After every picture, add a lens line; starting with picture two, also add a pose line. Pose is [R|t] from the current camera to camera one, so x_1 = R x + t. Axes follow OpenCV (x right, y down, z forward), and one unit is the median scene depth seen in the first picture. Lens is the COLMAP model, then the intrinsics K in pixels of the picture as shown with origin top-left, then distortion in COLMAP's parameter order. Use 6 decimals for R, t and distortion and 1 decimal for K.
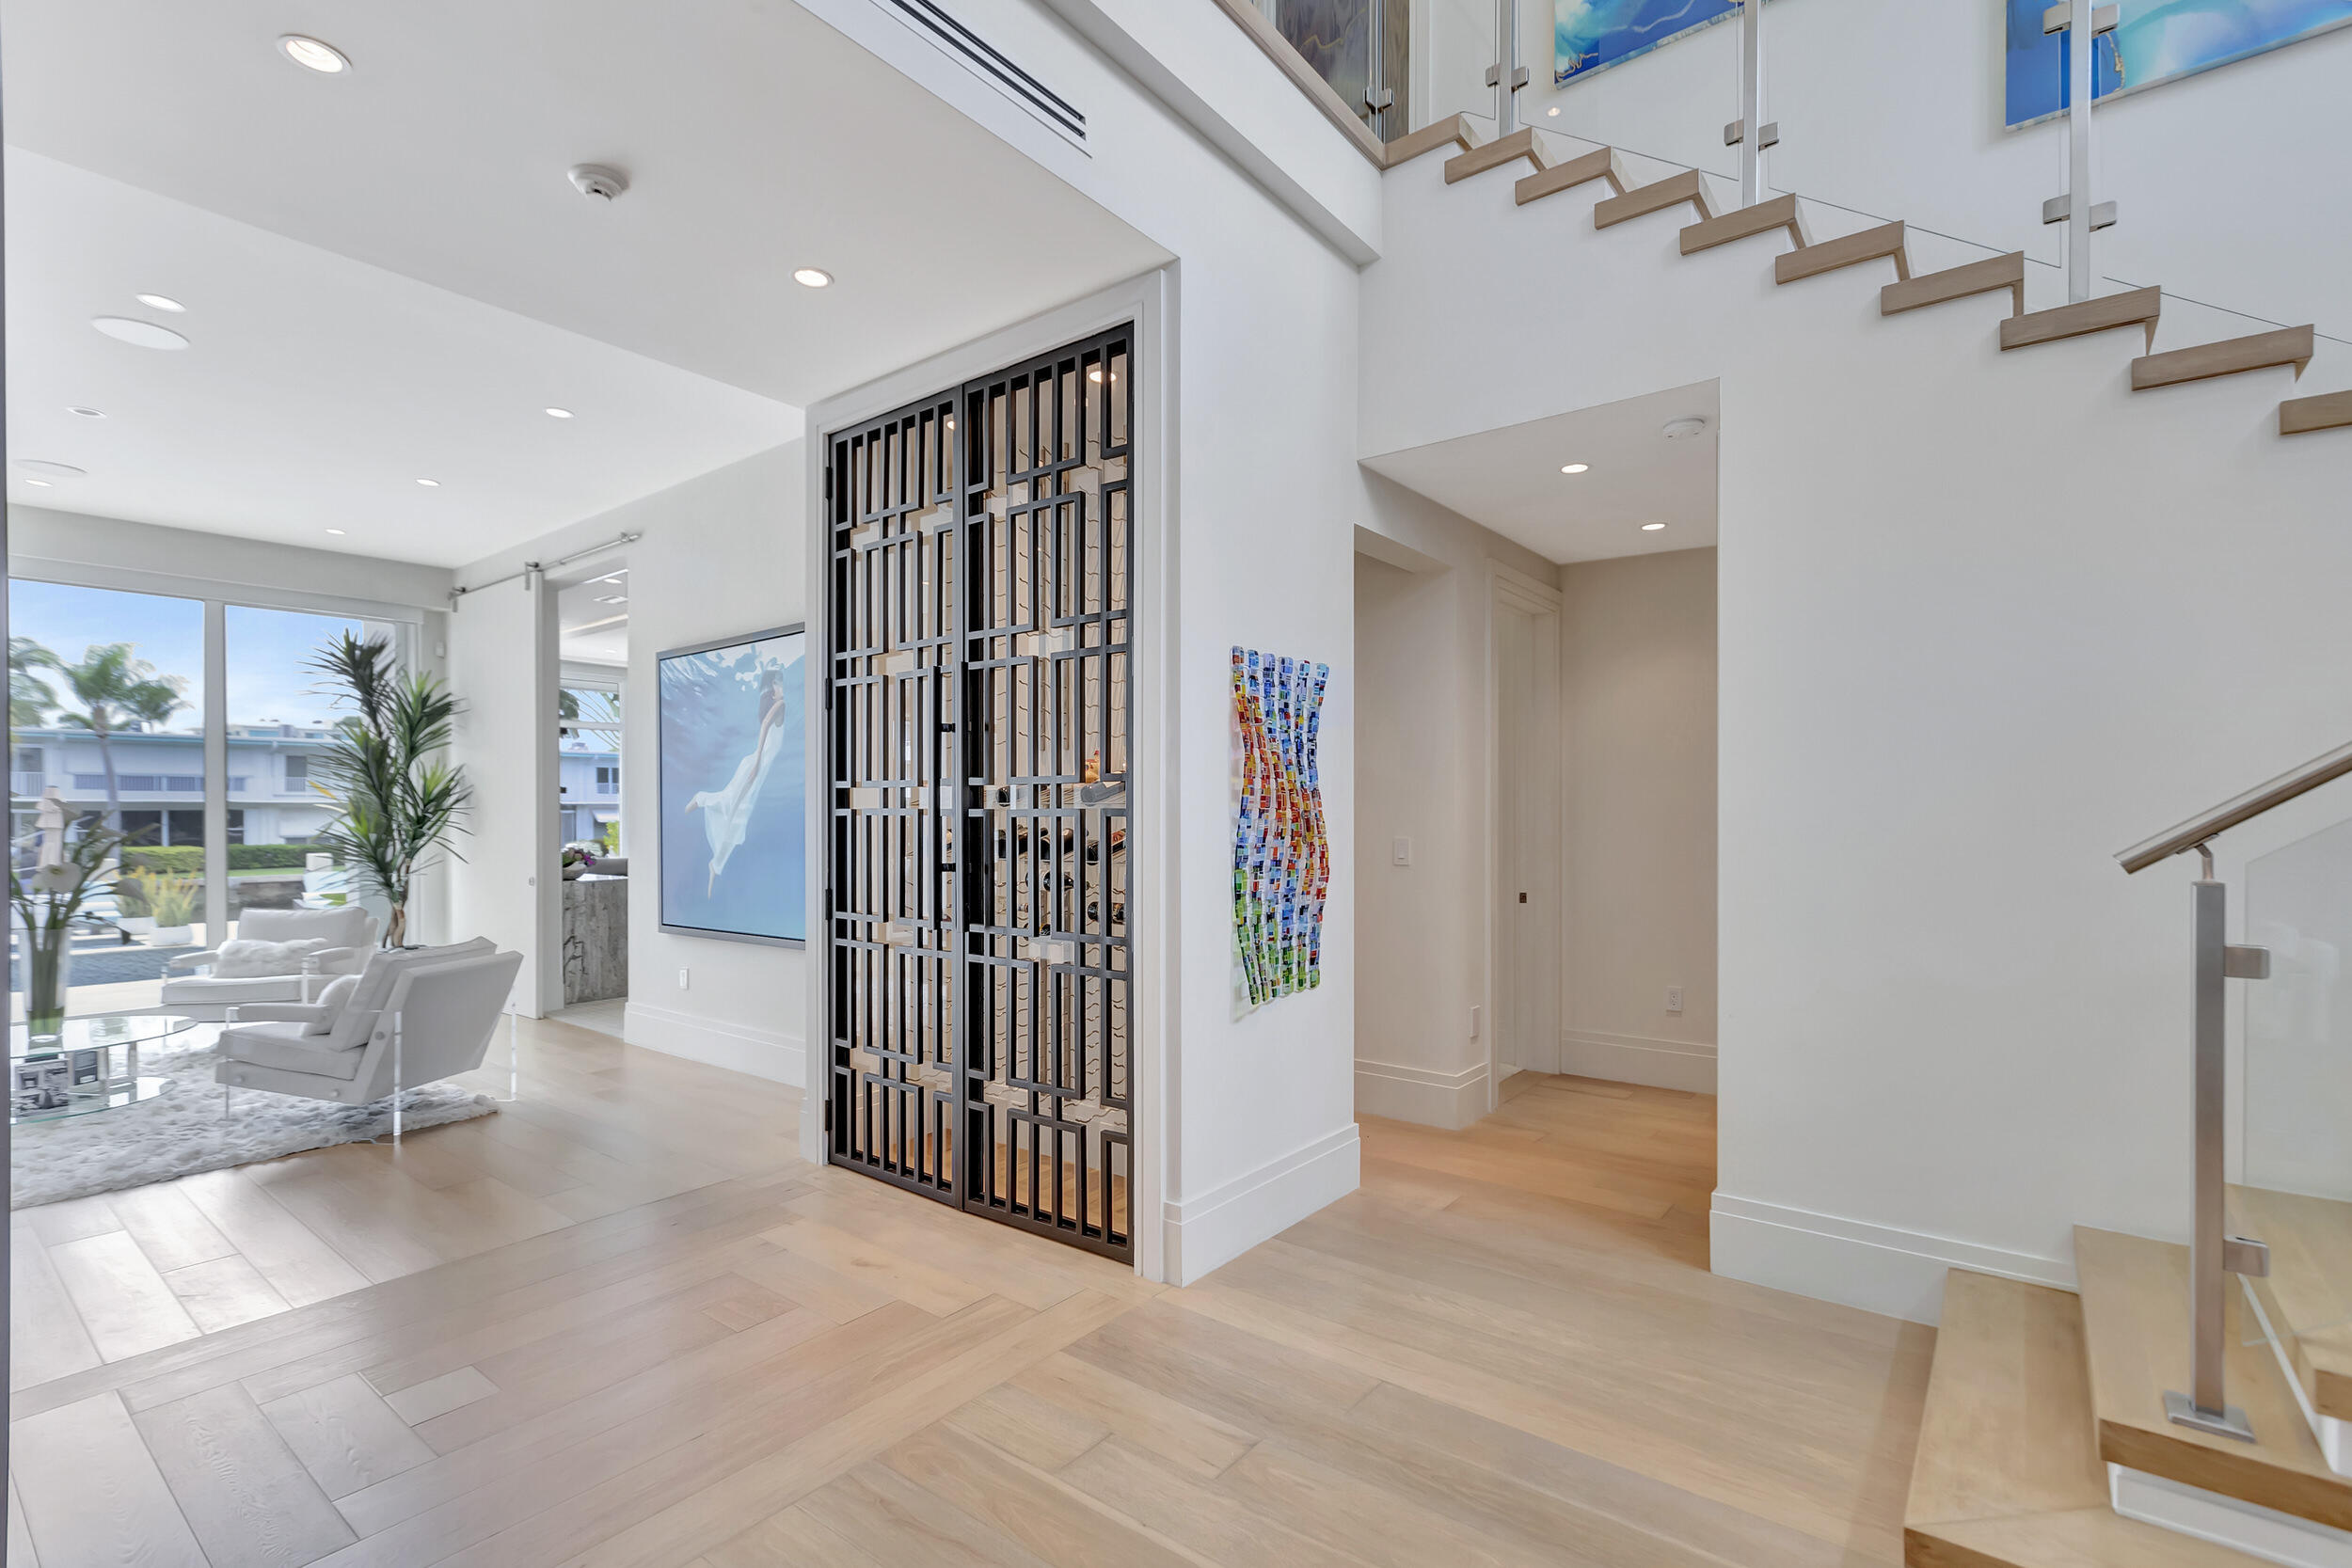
lens RADIAL K [[1073.2, 0, 1173.7], [0, 1073.2, 818.2], [0, 0, 1]] dist [-0.001382, 0.000444]
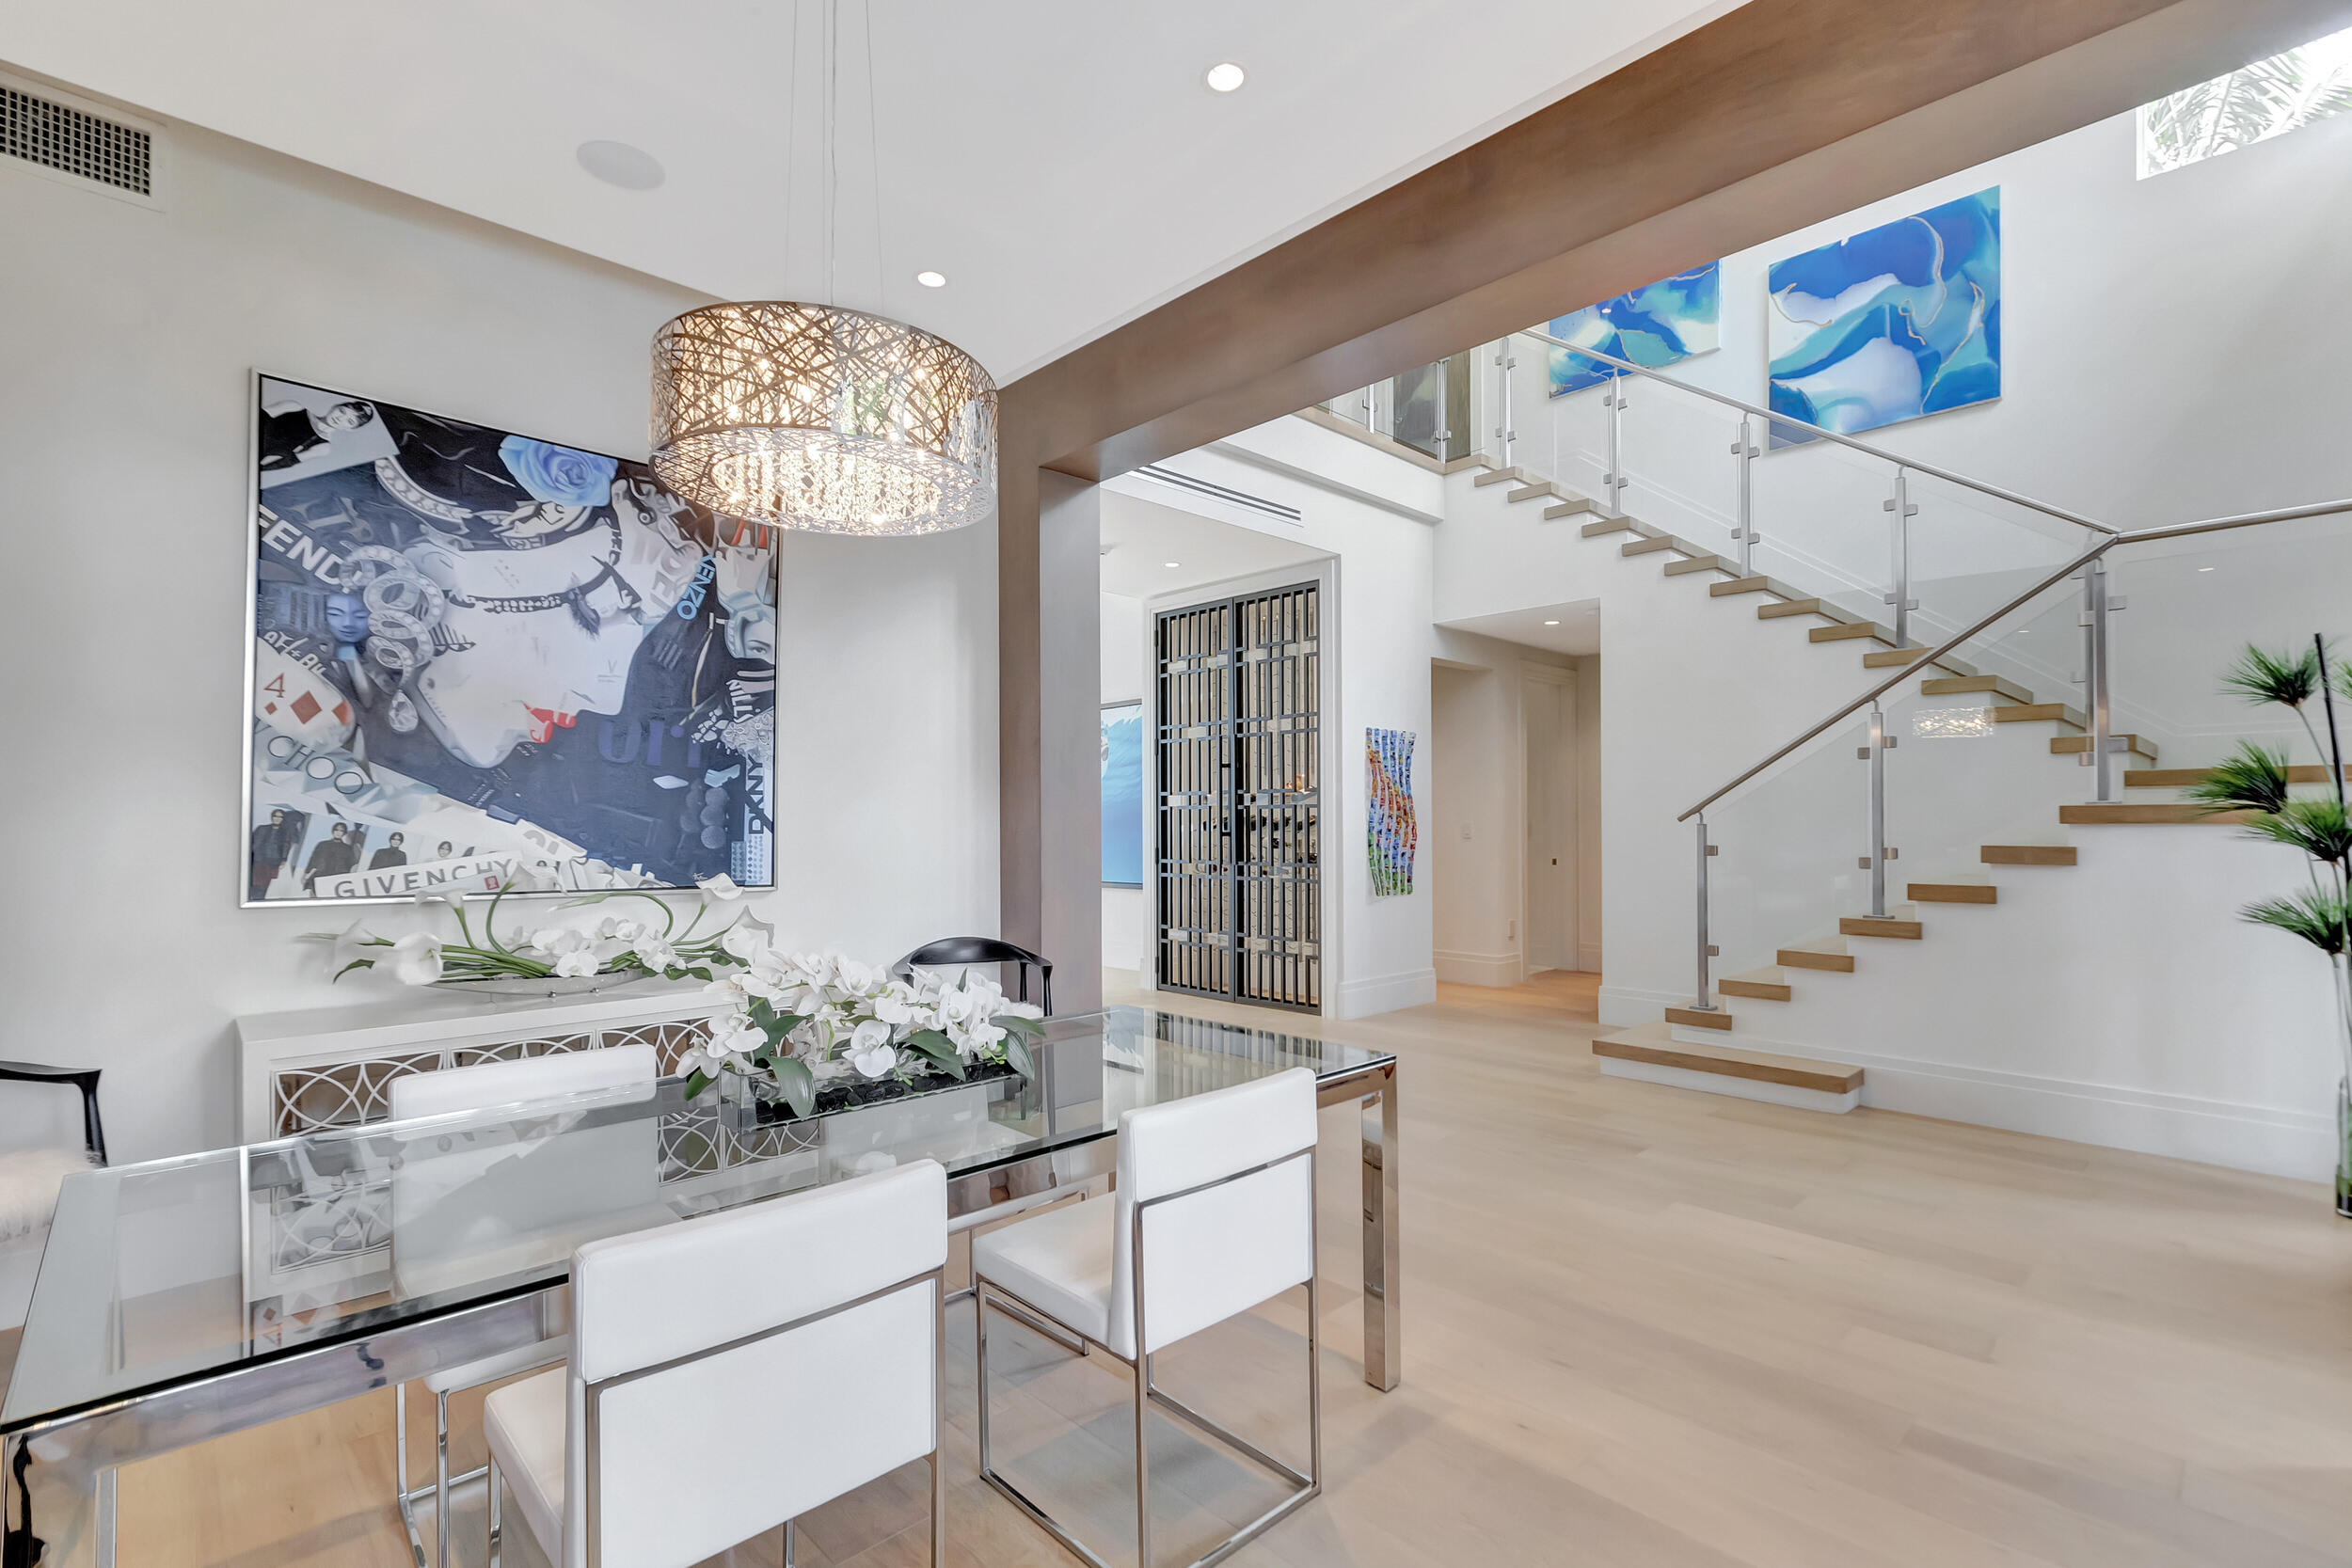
lens RADIAL K [[1073.2, 0, 1175.8], [0, 1073.2, 818.4], [0, 0, 1]] dist [-0.001382, 0.000444]
pose [[0.990605, -0.004084, -0.136692, -0.021385], [0.003248, 0.999975, -0.006337, 0.023162], [0.136715, 0.005833, 0.990593, -0.840597]]
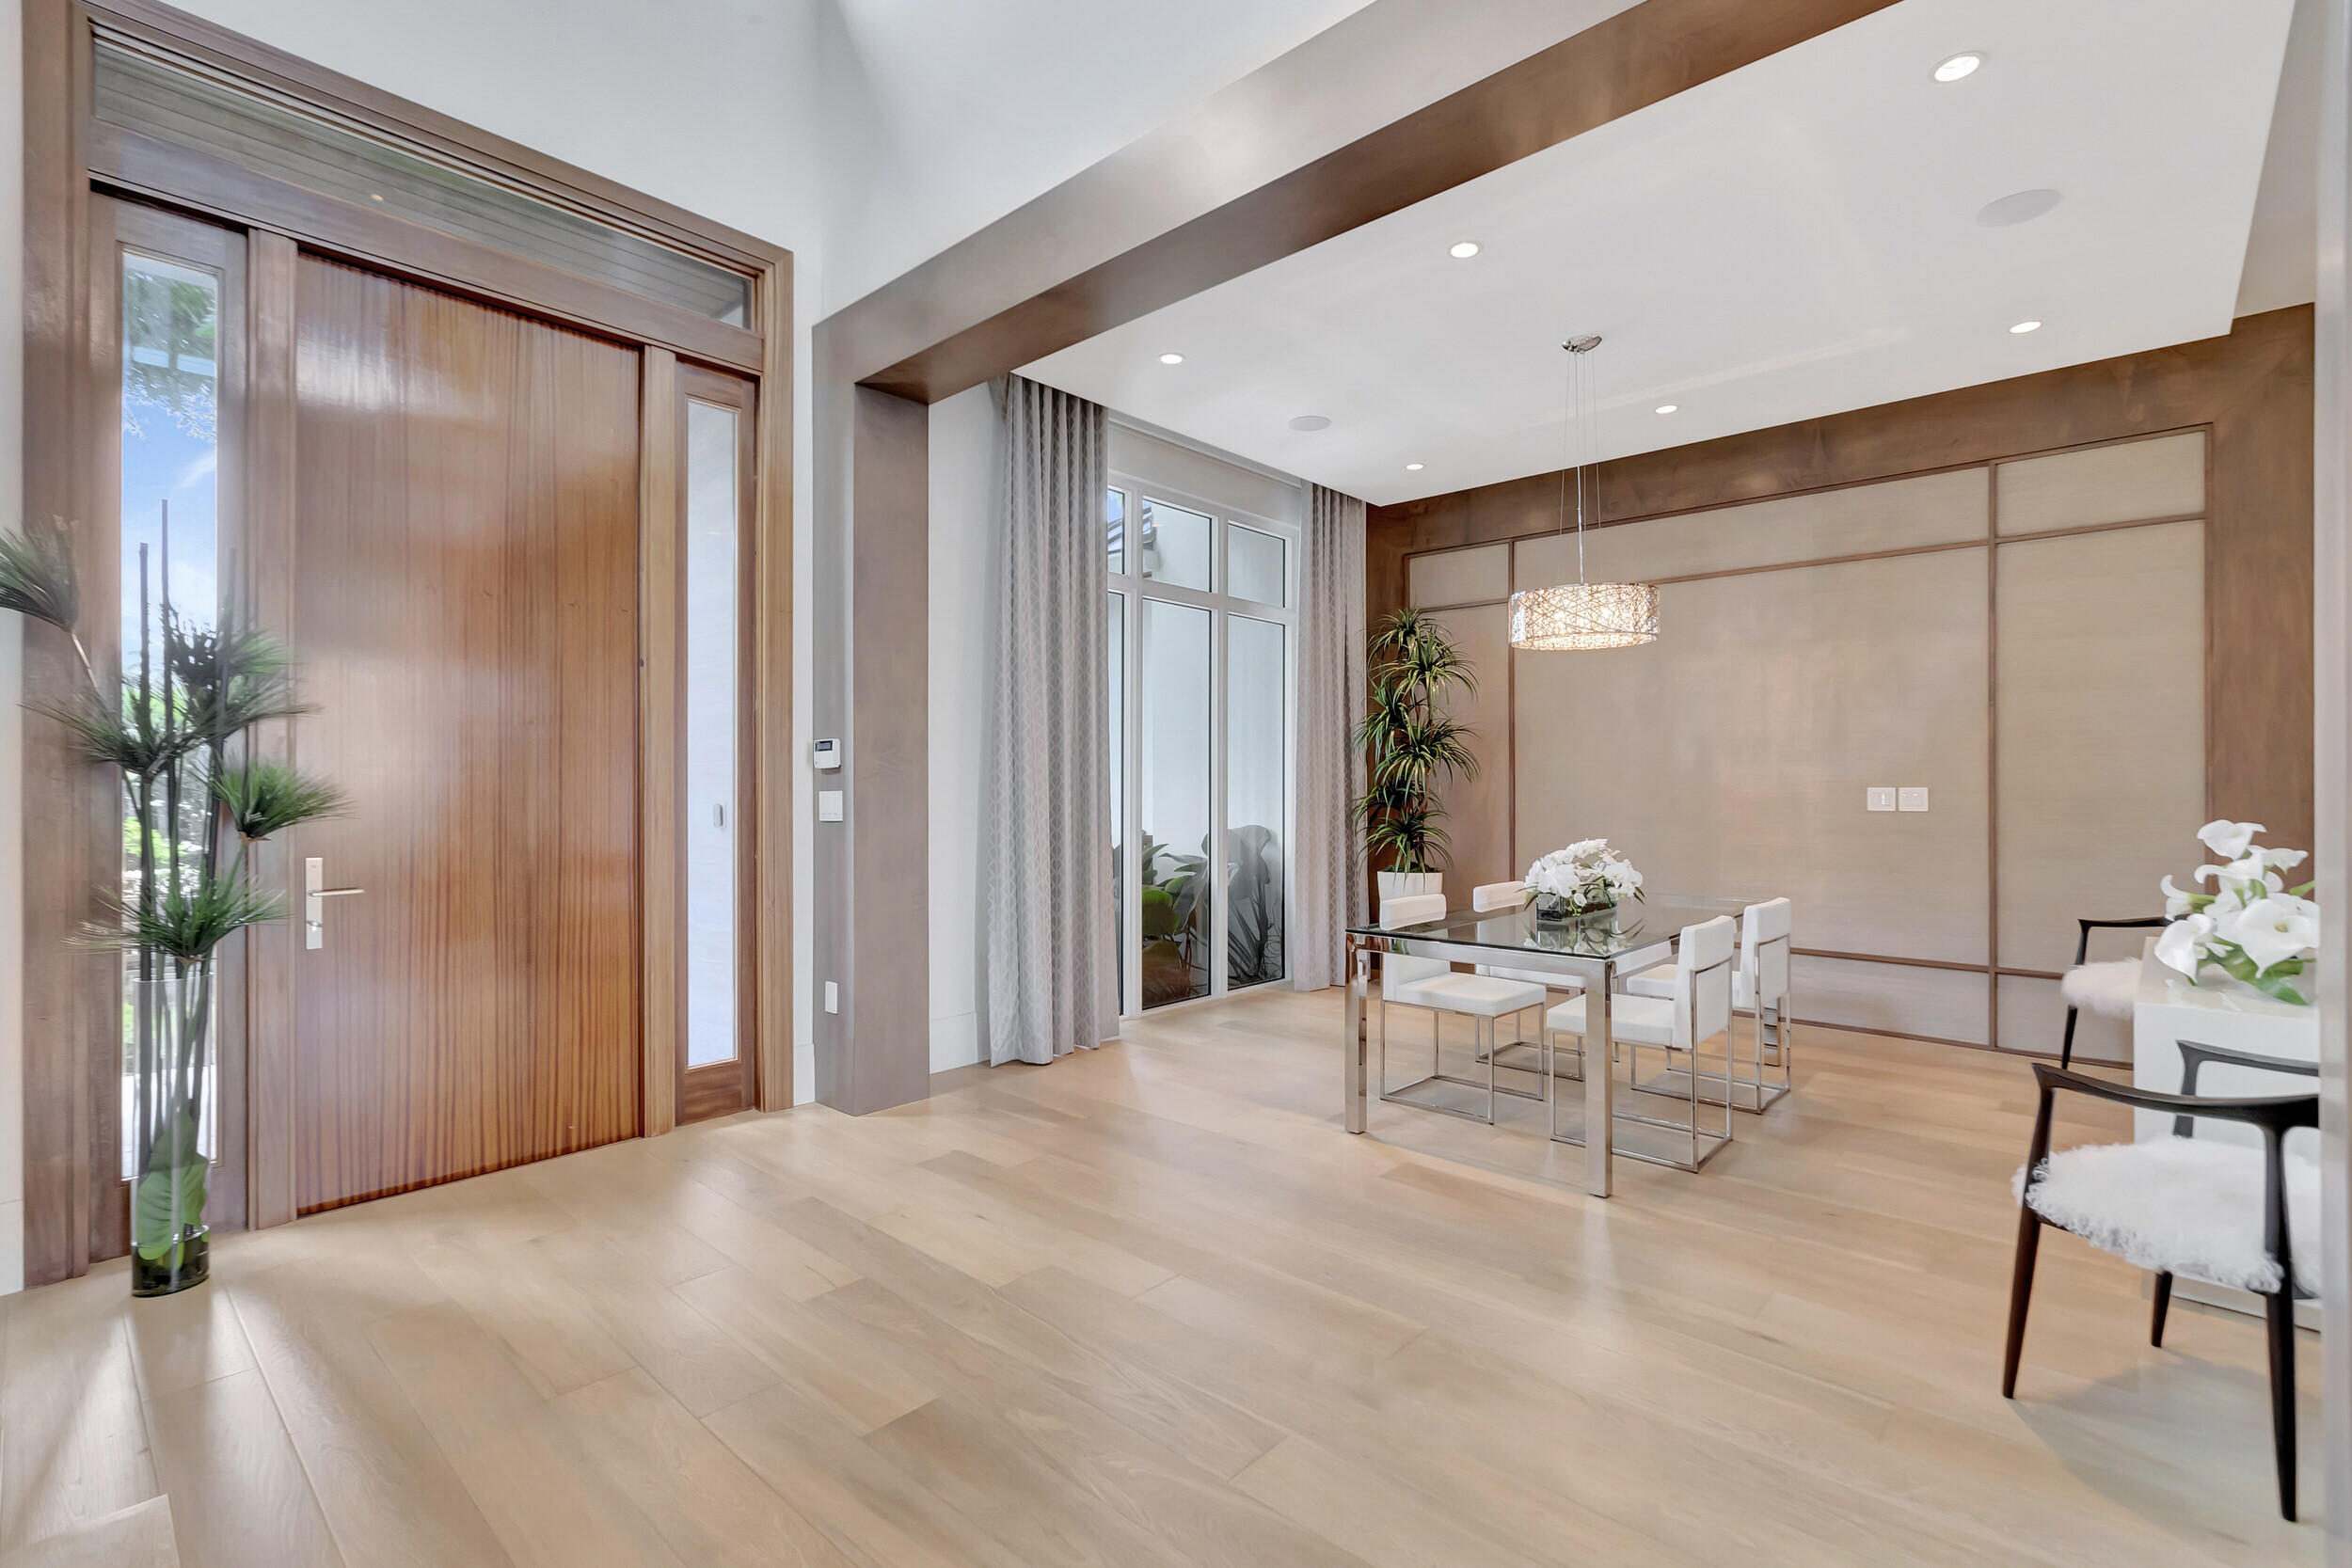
lens RADIAL K [[1058.7, 0, 1183.8], [0, 1058.7, 776.8], [0, 0, 1]] dist [0.001745, -0.000587]
pose [[-0.997899, 0.002563, 0.064731, 0.091503], [0.002194, 0.999981, -0.005771, 0.018950], [-0.064744, -0.005616, -0.997886, 0.579340]]
